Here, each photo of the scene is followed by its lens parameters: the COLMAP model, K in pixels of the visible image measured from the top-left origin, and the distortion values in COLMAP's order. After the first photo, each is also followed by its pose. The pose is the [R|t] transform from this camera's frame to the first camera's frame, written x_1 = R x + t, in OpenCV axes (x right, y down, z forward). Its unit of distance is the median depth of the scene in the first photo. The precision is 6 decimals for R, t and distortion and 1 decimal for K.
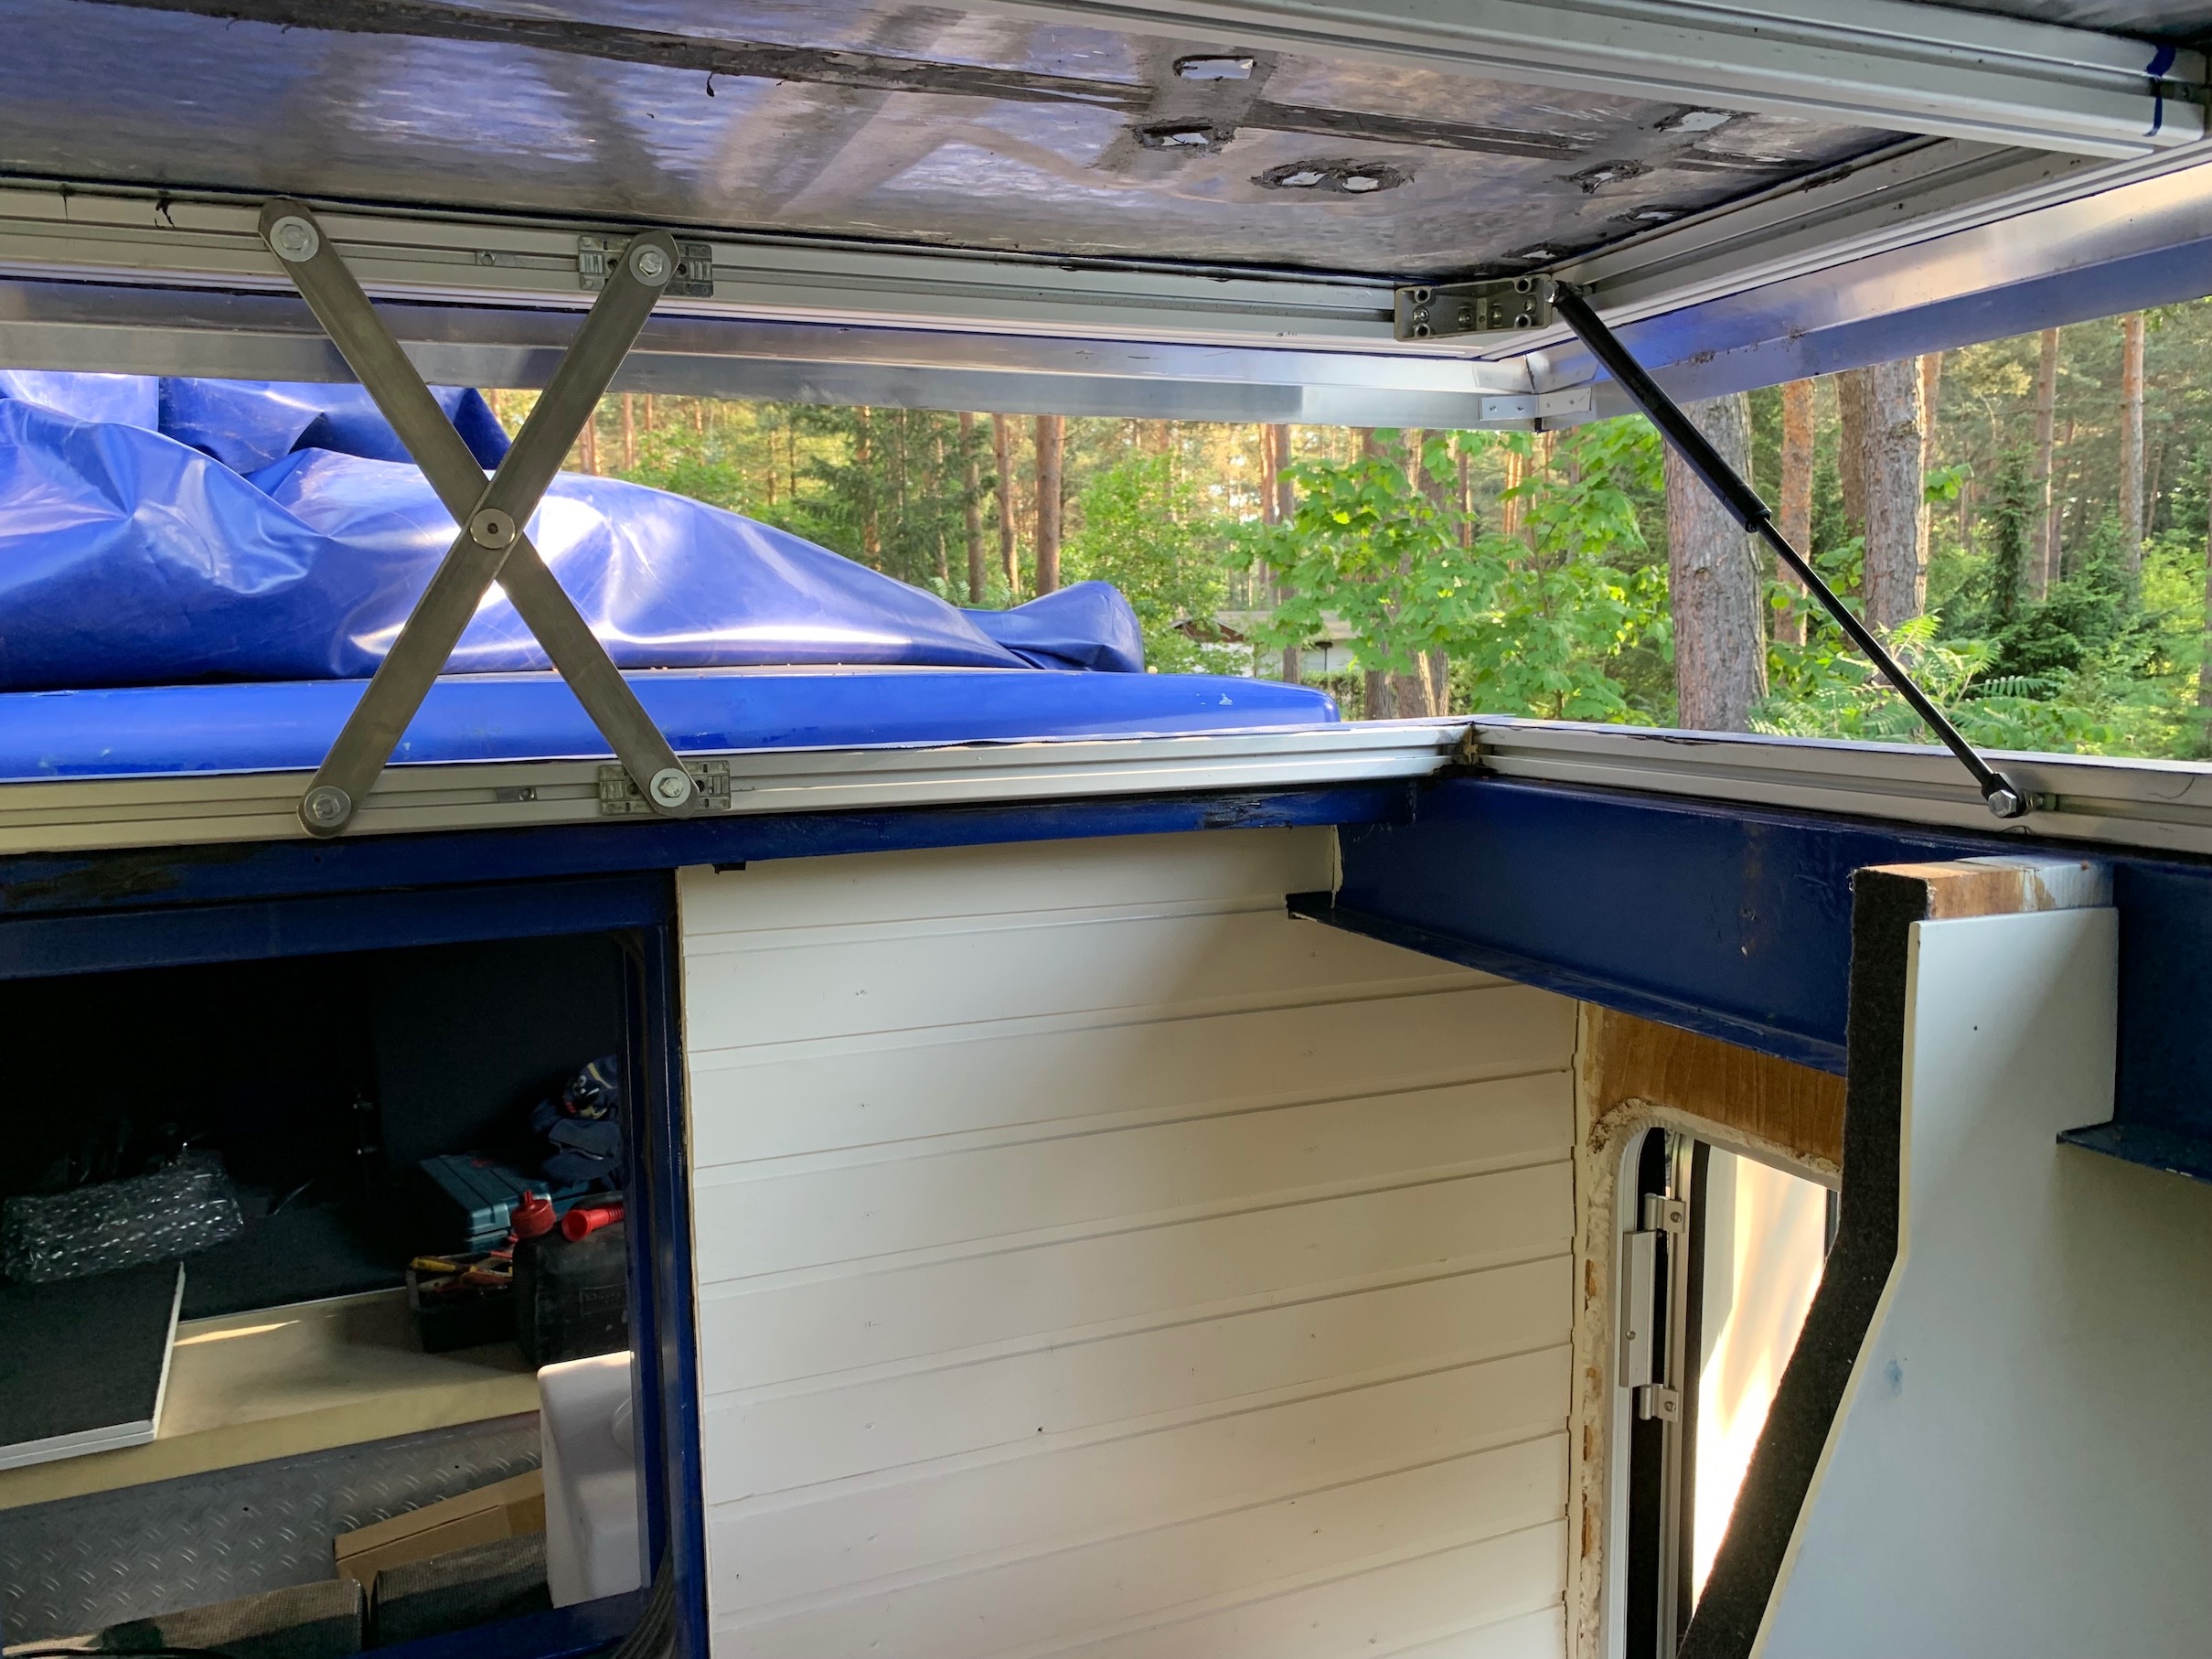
lens RADIAL K [[1661.3, 0, 1107.9], [0, 1661.3, 798.5], [0, 0, 1]] dist [-0.010236, -0.005384]
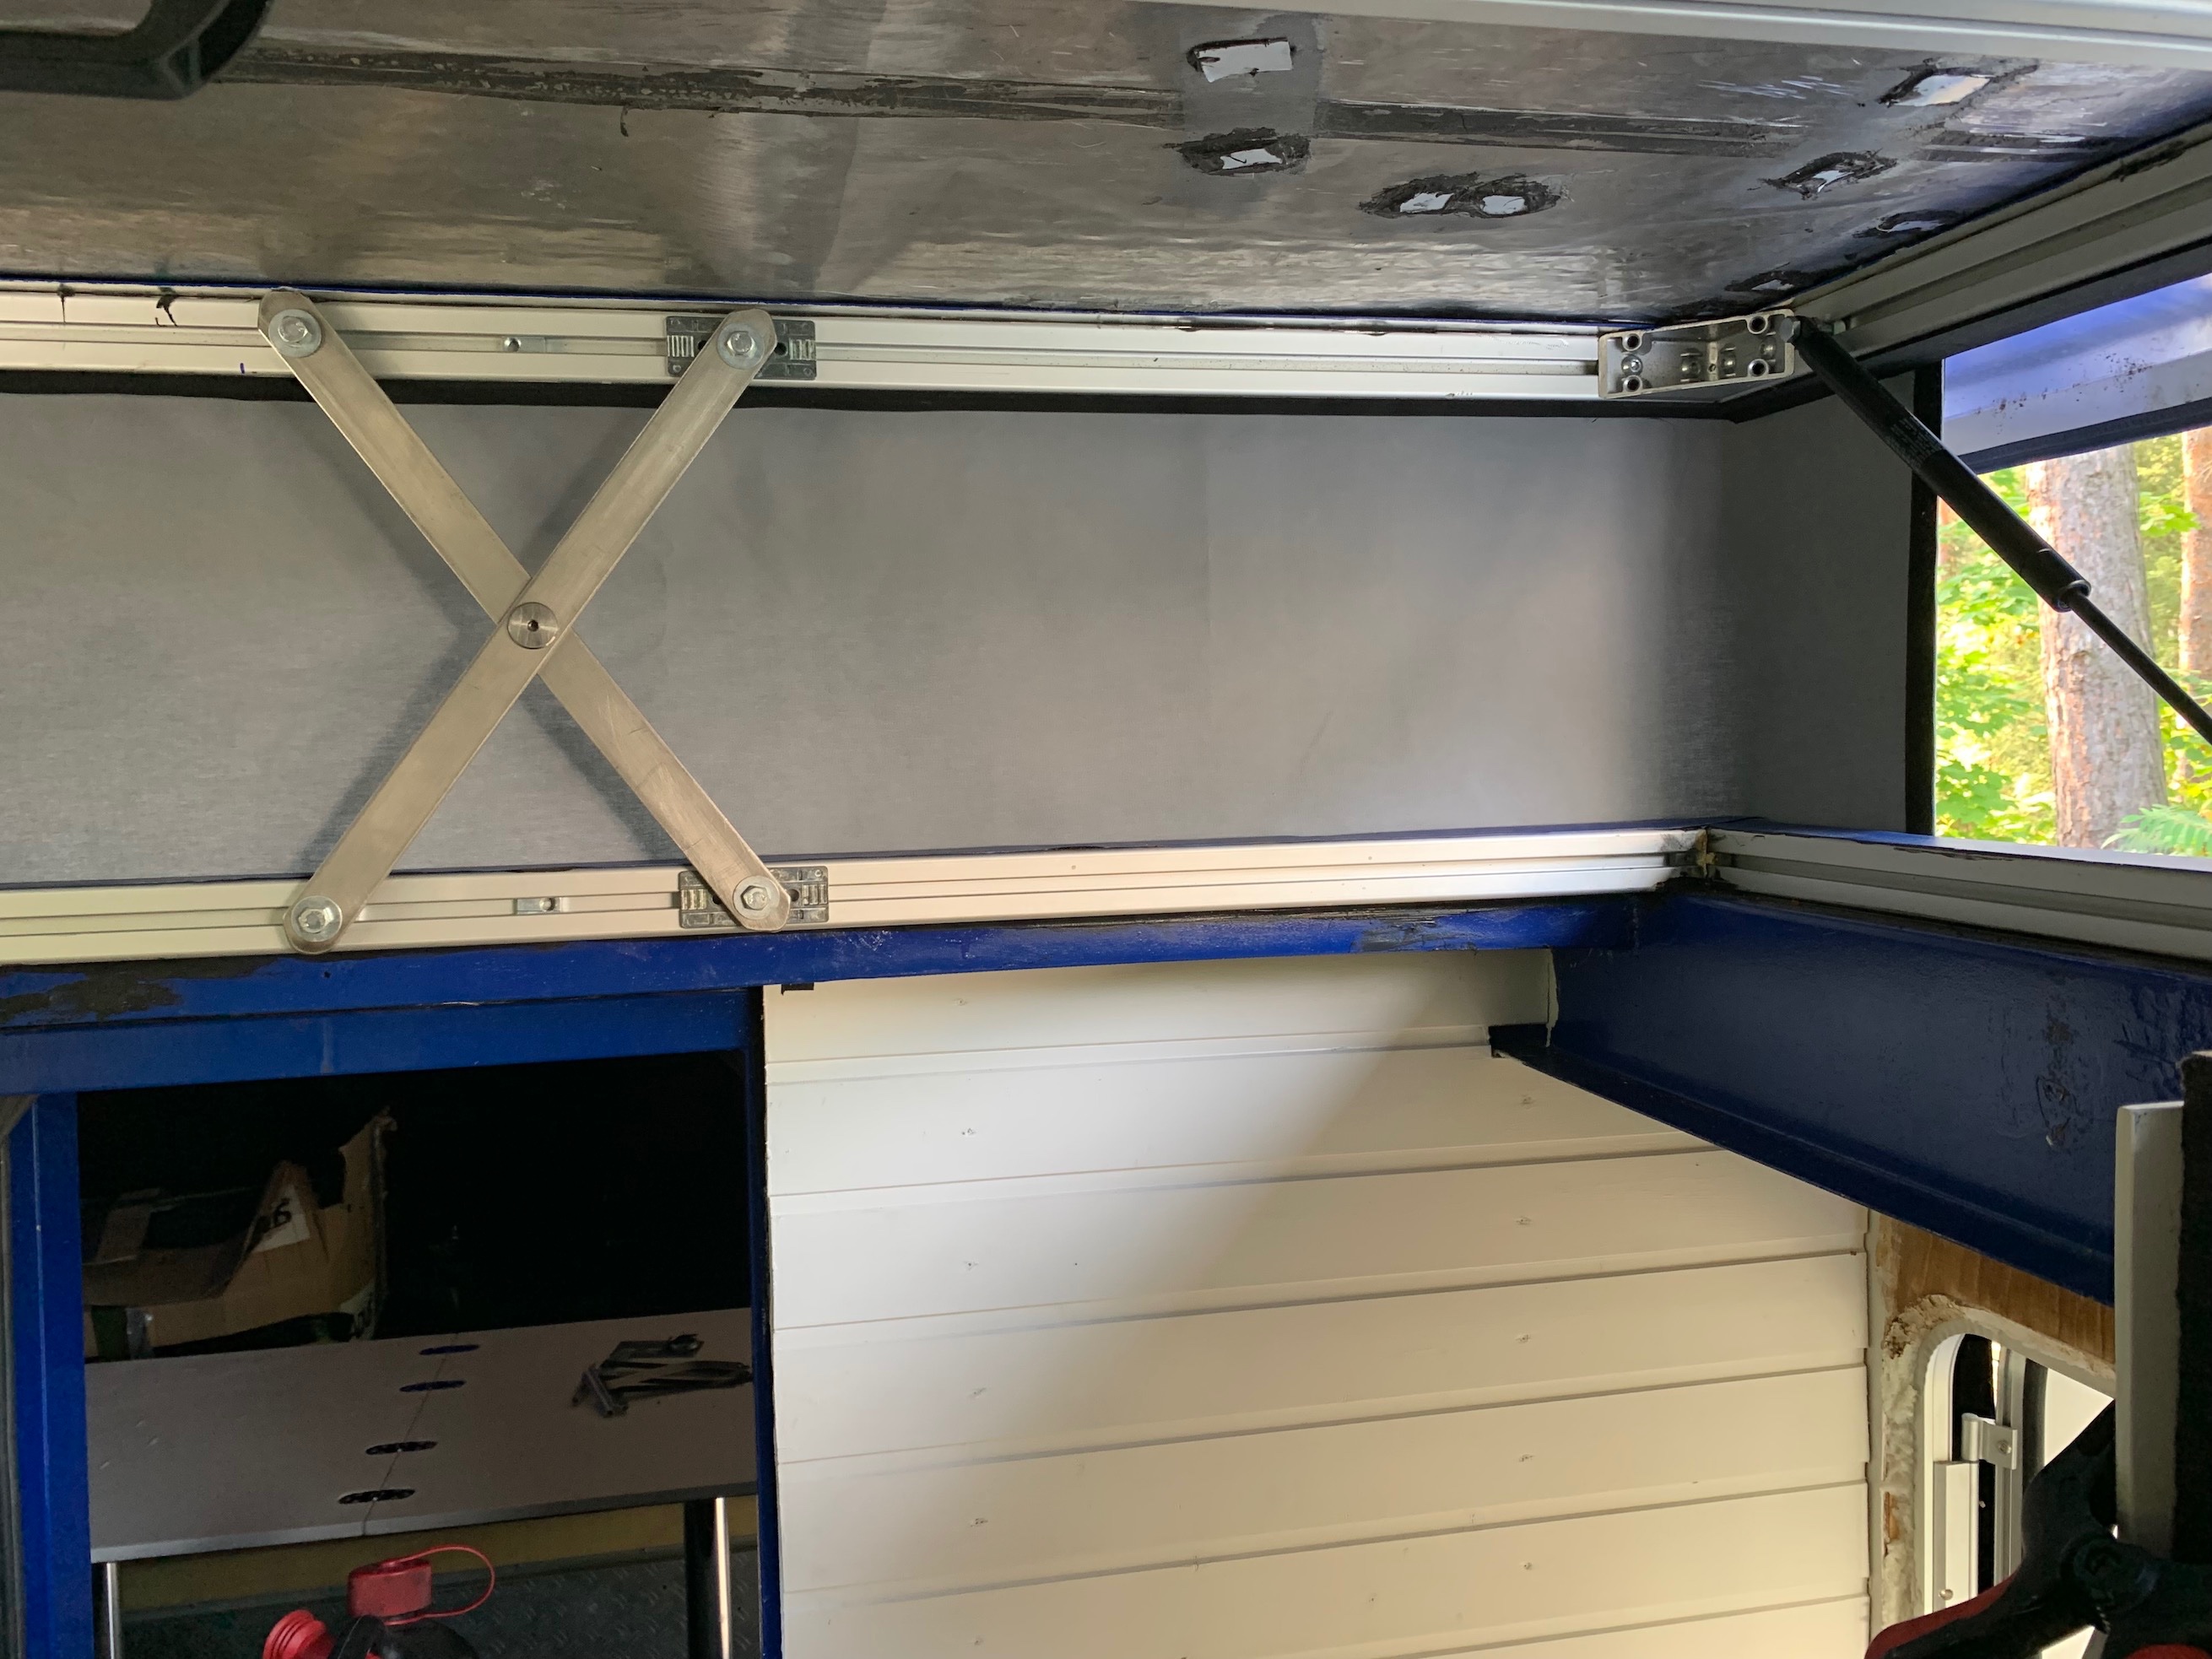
lens RADIAL K [[1624.3, 0, 1013.0], [0, 1624.3, 764.6], [0, 0, 1]] dist [0.003873, 0.000233]
pose [[0.970238, 0.002113, -0.242143, 0.097553], [-0.020331, 0.997142, -0.072764, -0.017177], [0.241298, 0.075522, 0.967508, 0.137110]]
